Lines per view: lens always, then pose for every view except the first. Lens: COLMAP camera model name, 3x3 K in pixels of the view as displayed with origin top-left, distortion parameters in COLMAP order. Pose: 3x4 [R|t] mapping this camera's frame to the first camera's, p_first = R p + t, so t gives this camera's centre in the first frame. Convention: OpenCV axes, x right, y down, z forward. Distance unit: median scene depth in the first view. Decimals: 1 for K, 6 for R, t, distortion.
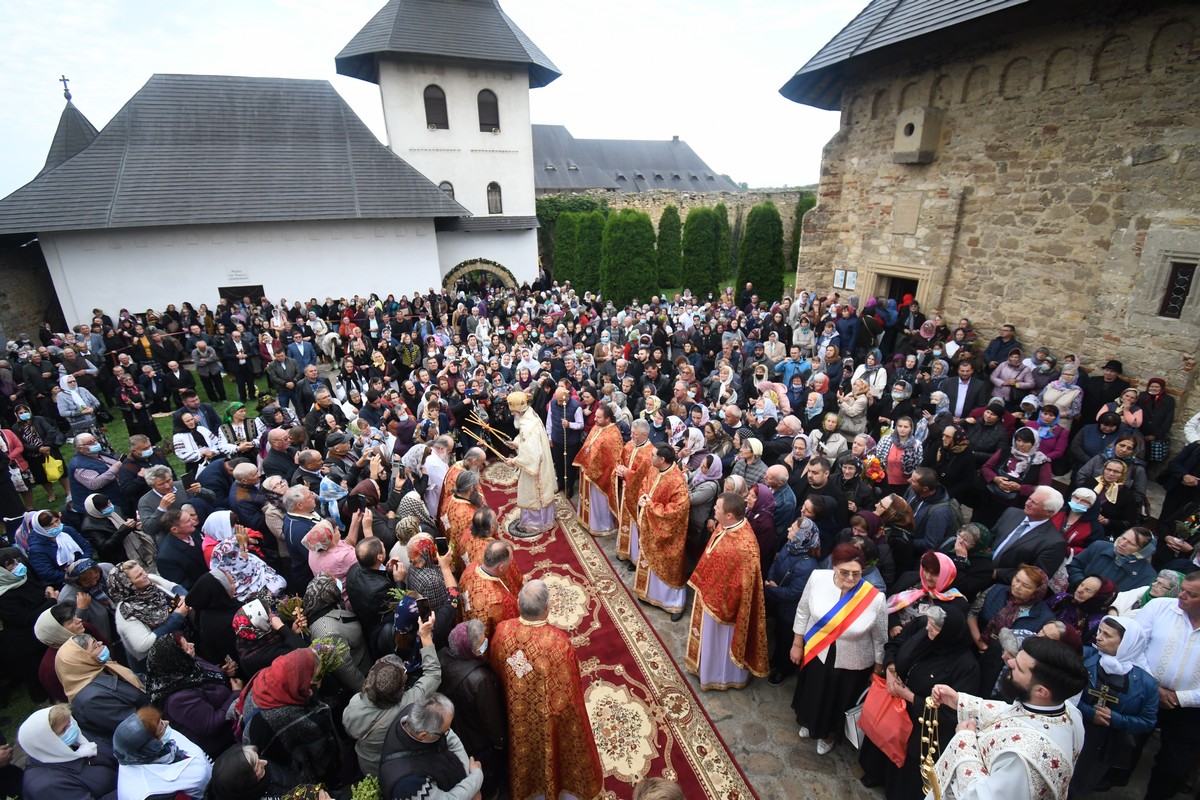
lens RADIAL K [[527.4, 0, 600.0], [0, 527.4, 400.0], [0, 0, 1]] dist [0.011241, -0.021550]
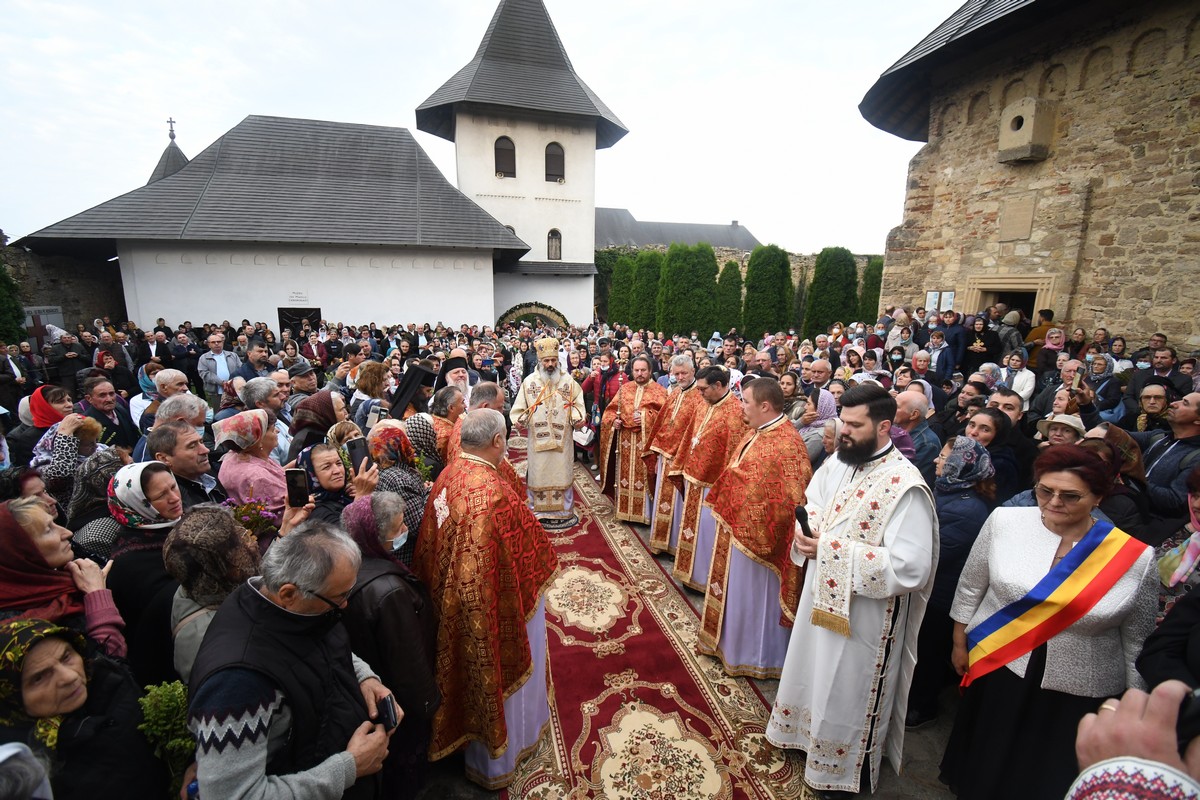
lens RADIAL K [[531.5, 0, 600.0], [0, 531.5, 400.0], [0, 0, 1]] dist [-0.002804, -0.014118]
pose [[0.993926, 0.051373, -0.097322, -0.000625], [-0.065080, 0.987528, -0.143363, 0.120416], [0.088743, 0.148826, 0.984873, 0.142249]]
